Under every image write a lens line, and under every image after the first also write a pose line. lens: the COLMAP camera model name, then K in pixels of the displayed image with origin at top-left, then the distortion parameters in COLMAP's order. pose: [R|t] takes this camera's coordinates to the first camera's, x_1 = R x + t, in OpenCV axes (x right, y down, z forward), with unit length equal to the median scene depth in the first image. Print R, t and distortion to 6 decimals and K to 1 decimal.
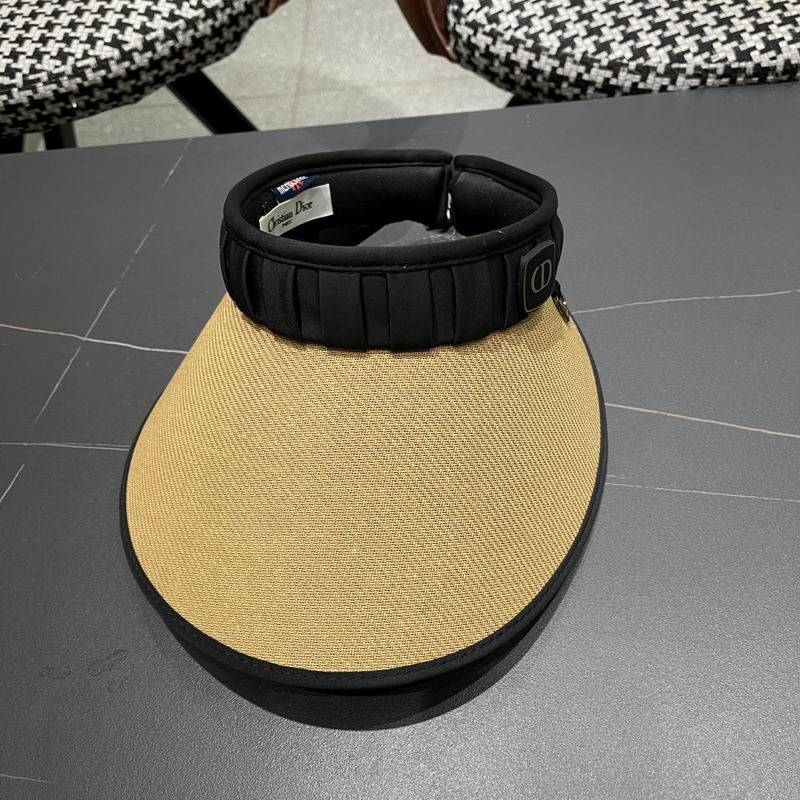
lens RADIAL K [[812.4, 0, 398.5], [0, 812.4, 413.7], [0, 0, 1]] dist [0.004515, 0.000000]
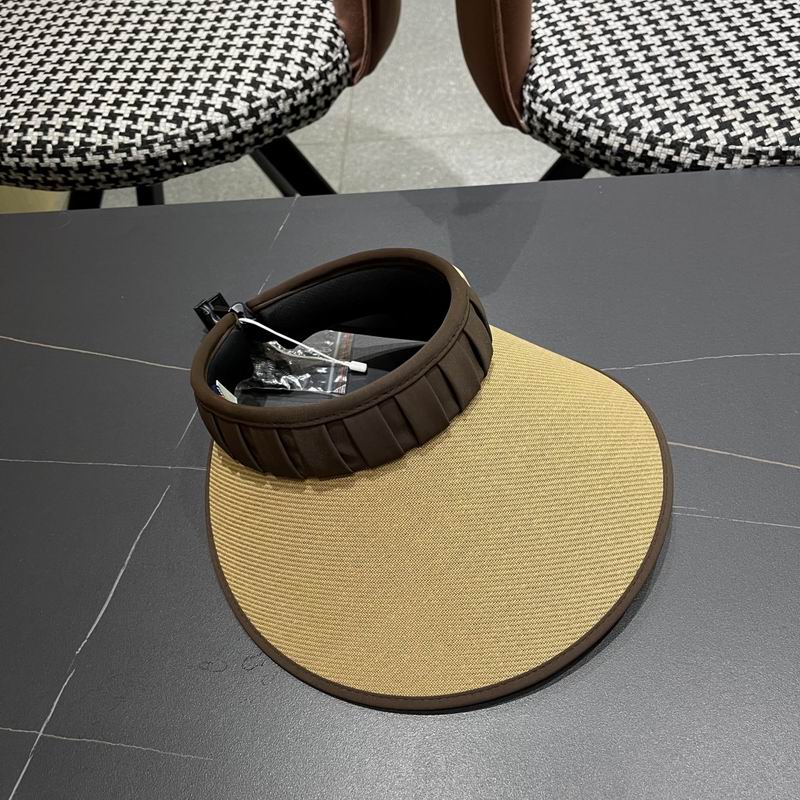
lens RADIAL K [[812.4, 0, 399.1], [0, 812.4, 409.1], [0, 0, 1]] dist [0.004515, 0.000000]
pose [[0.999652, 0.026367, 0.000032, -0.098562], [-0.026340, 0.998684, -0.044002, -0.001754], [-0.001192, 0.043986, 0.999031, -0.099110]]
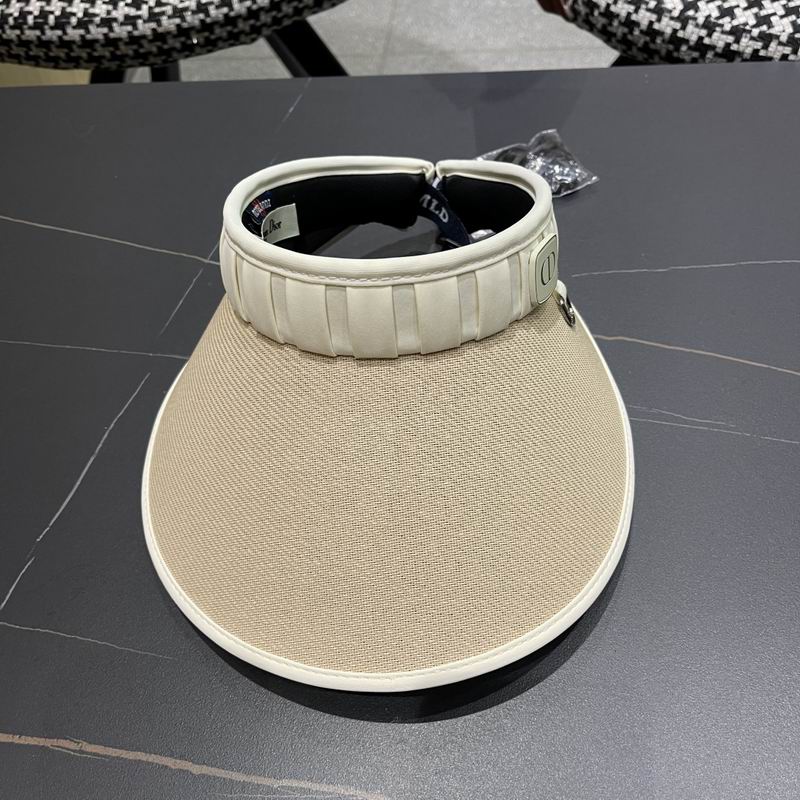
lens RADIAL K [[812.4, 0, 404.8], [0, 812.4, 415.4], [0, 0, 1]] dist [0.004515, 0.000000]
pose [[0.996282, 0.078420, -0.035663, -0.062634], [-0.077446, 0.996605, 0.027927, 0.043316], [0.037732, -0.025062, 0.998974, -0.026952]]
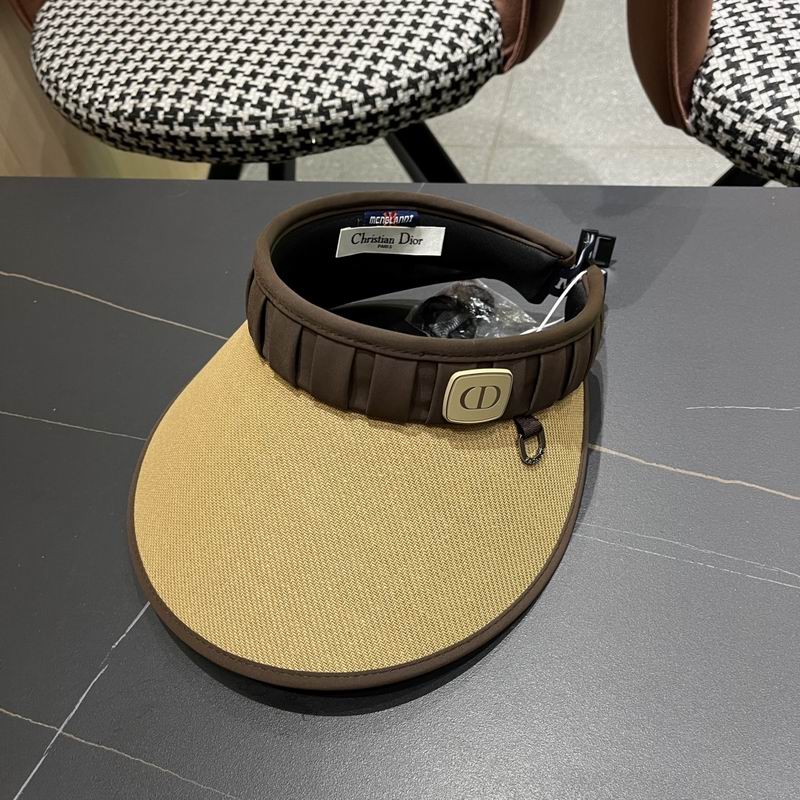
lens RADIAL K [[812.4, 0, 400.5], [0, 812.4, 410.7], [0, 0, 1]] dist [0.004515, 0.000000]
pose [[0.977986, 0.145135, -0.149928, -0.081907], [-0.153630, 0.987026, -0.046665, -0.002825], [0.141210, 0.068671, 0.987595, 0.000671]]
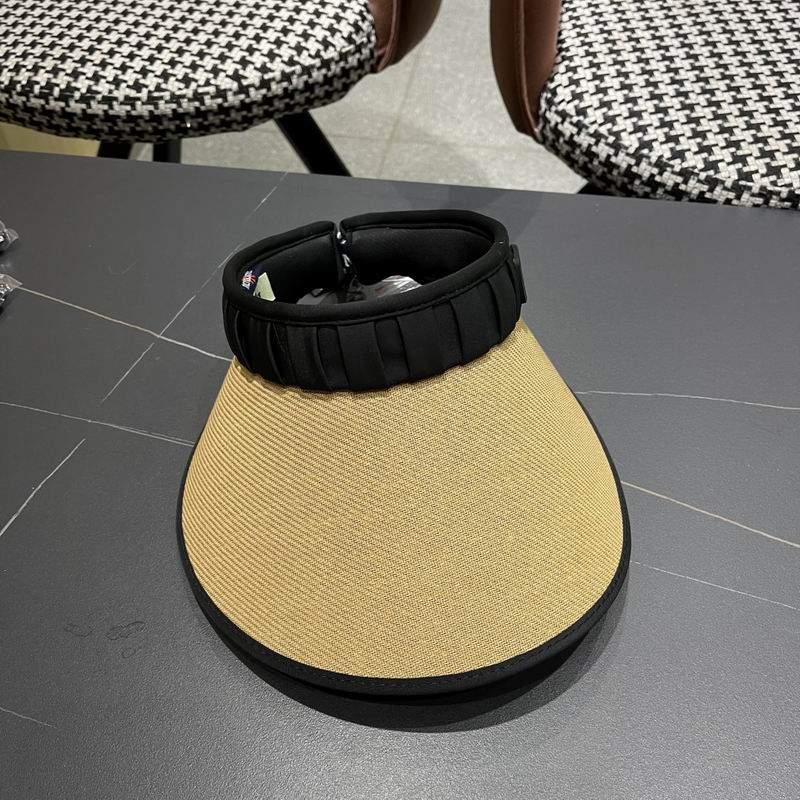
lens RADIAL K [[812.4, 0, 398.5], [0, 812.4, 408.2], [0, 0, 1]] dist [0.004515, 0.000000]
pose [[0.982464, 0.179372, -0.050895, 0.003220], [-0.182052, 0.981801, -0.054071, 0.002679], [0.040270, 0.062389, 0.997239, -0.056774]]
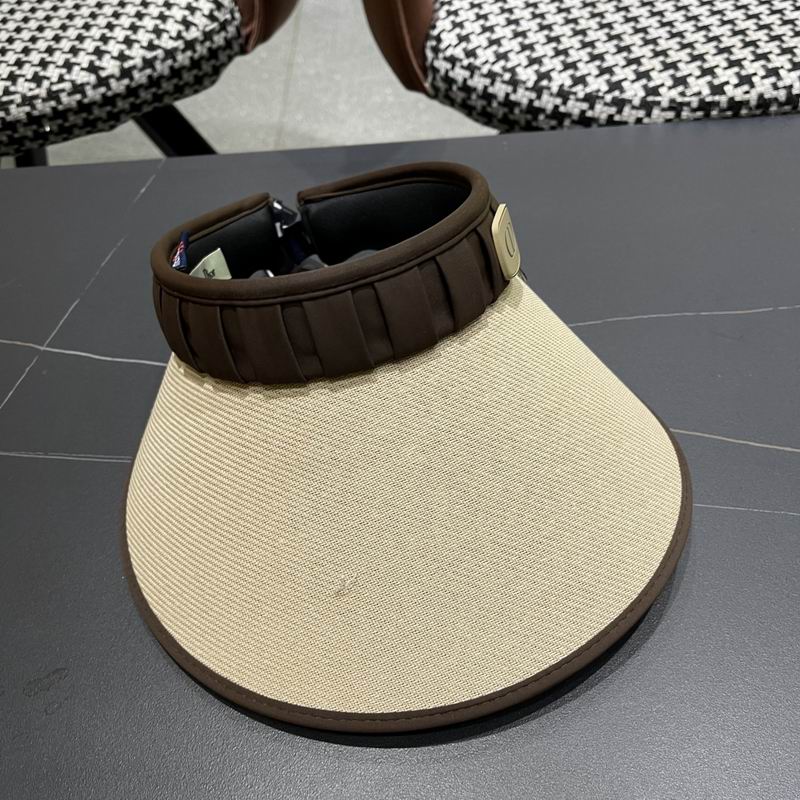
lens RADIAL K [[812.4, 0, 397.4], [0, 812.4, 415.9], [0, 0, 1]] dist [0.004515, 0.000000]
pose [[0.999373, 0.015941, 0.031614, 0.000312], [-0.013133, 0.996113, -0.087104, 0.049701], [-0.032879, 0.086634, 0.995697, 0.033851]]
